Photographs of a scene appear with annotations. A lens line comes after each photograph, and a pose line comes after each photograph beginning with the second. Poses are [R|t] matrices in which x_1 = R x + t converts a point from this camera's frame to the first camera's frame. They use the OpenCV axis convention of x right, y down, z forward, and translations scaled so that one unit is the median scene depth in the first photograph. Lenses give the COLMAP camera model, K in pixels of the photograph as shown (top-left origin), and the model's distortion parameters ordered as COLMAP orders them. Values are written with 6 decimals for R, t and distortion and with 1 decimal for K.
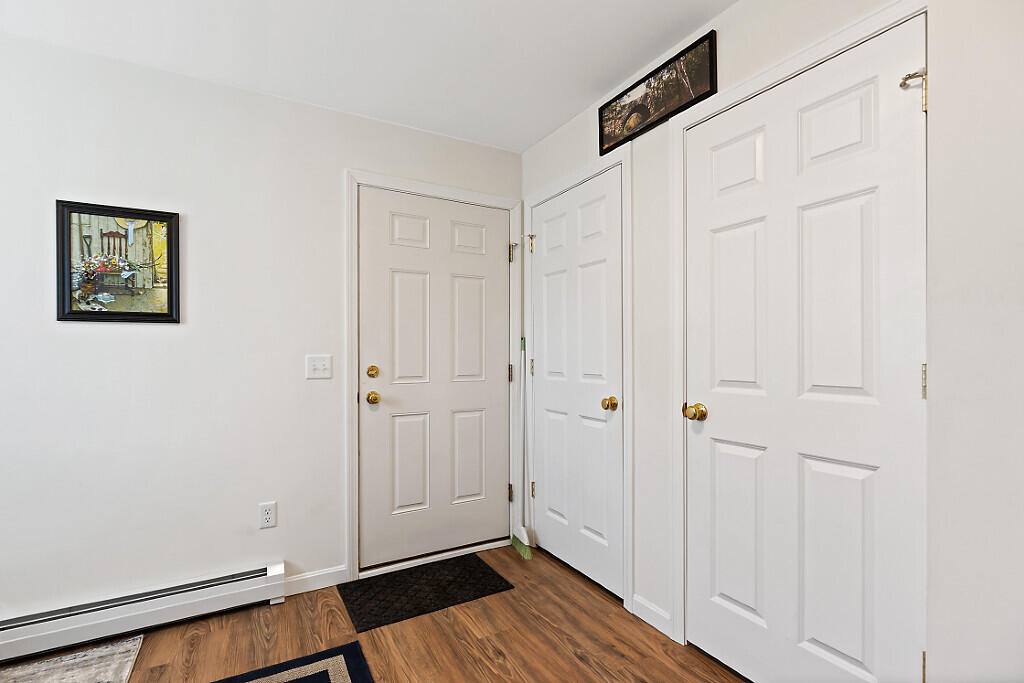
lens RADIAL K [[471.9, 0, 509.7], [0, 471.9, 350.3], [0, 0, 1]] dist [-0.010100, -0.000586]
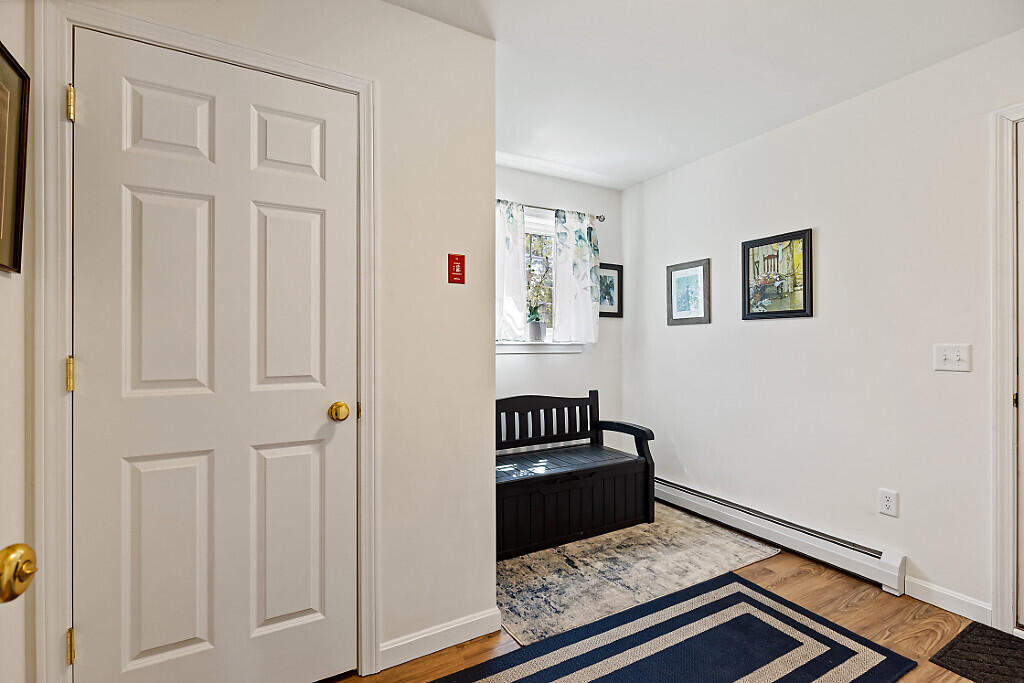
lens RADIAL K [[459.9, 0, 506.3], [0, 459.9, 341.4], [0, 0, 1]] dist [-0.001773, -0.000503]
pose [[-0.014645, 0.002314, -0.999890, 0.539799], [0.002373, 0.999995, 0.002279, 0.002011], [0.999890, -0.002339, -0.014651, 0.223064]]
